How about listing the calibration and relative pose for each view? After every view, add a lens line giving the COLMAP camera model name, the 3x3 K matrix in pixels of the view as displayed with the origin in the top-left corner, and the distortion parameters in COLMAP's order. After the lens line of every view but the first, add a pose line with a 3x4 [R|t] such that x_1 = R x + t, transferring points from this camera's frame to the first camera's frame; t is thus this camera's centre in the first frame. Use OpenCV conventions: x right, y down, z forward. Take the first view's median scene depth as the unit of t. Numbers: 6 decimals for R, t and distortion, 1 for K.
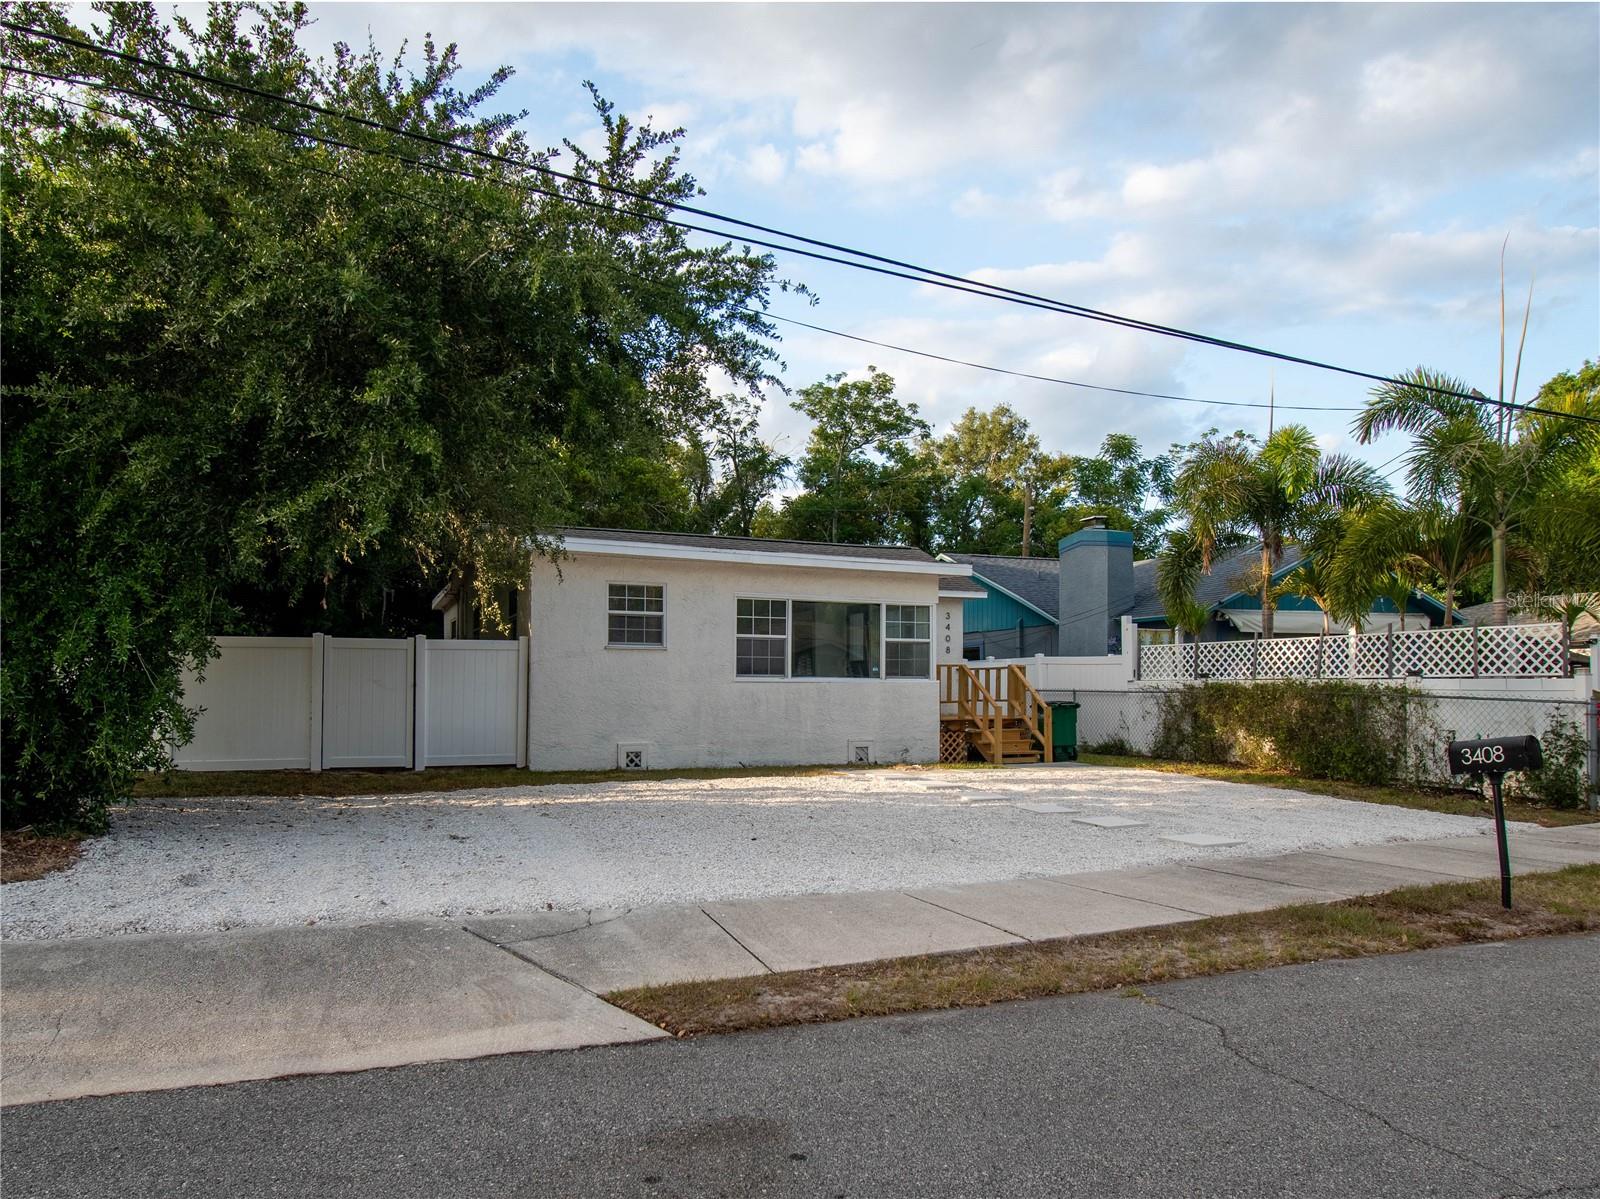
lens RADIAL K [[1058.1, 0, 770.4], [0, 1058.1, 676.1], [0, 0, 1]] dist [0.000779, -0.000037]
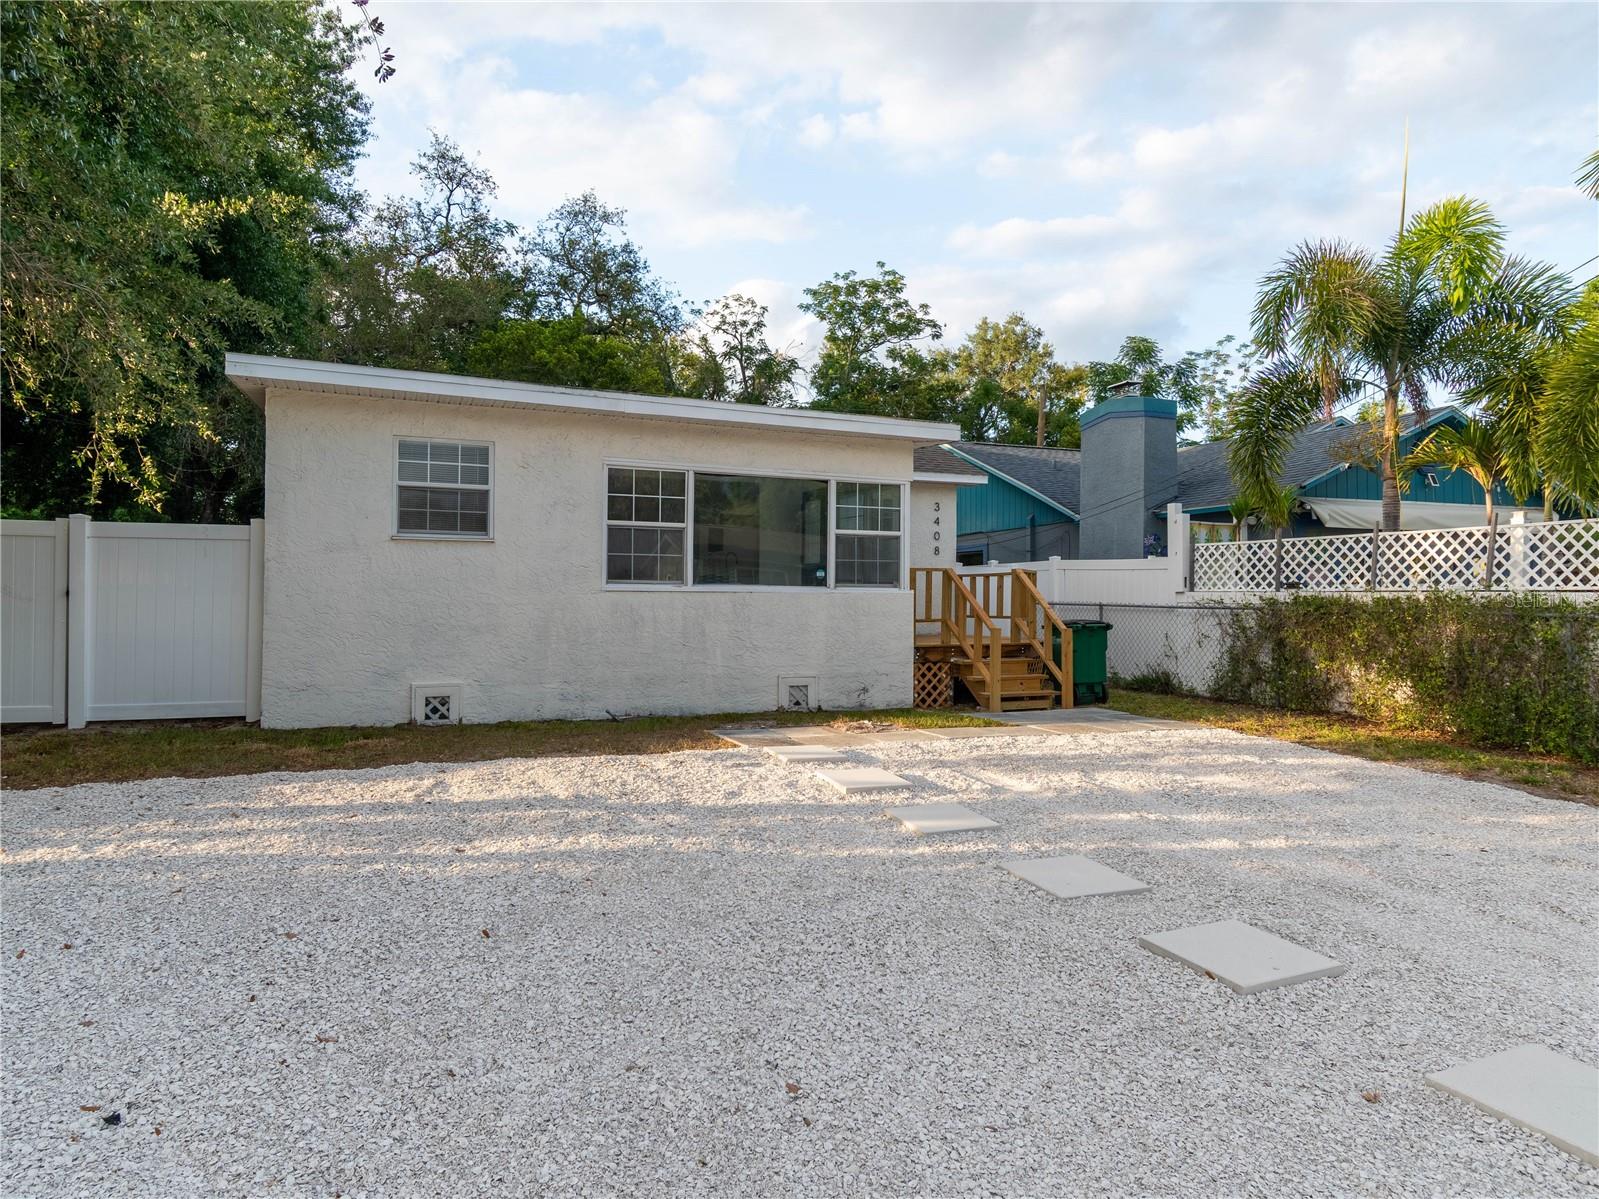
lens RADIAL K [[950.9, 0, 799.5], [0, 950.9, 599.5], [0, 0, 1]] dist [0.002212, 0.000515]
pose [[0.999938, 0.005222, -0.009880, 0.088395], [-0.005068, 0.999865, 0.015602, 0.000663], [0.009960, -0.015551, 0.999829, 0.358144]]
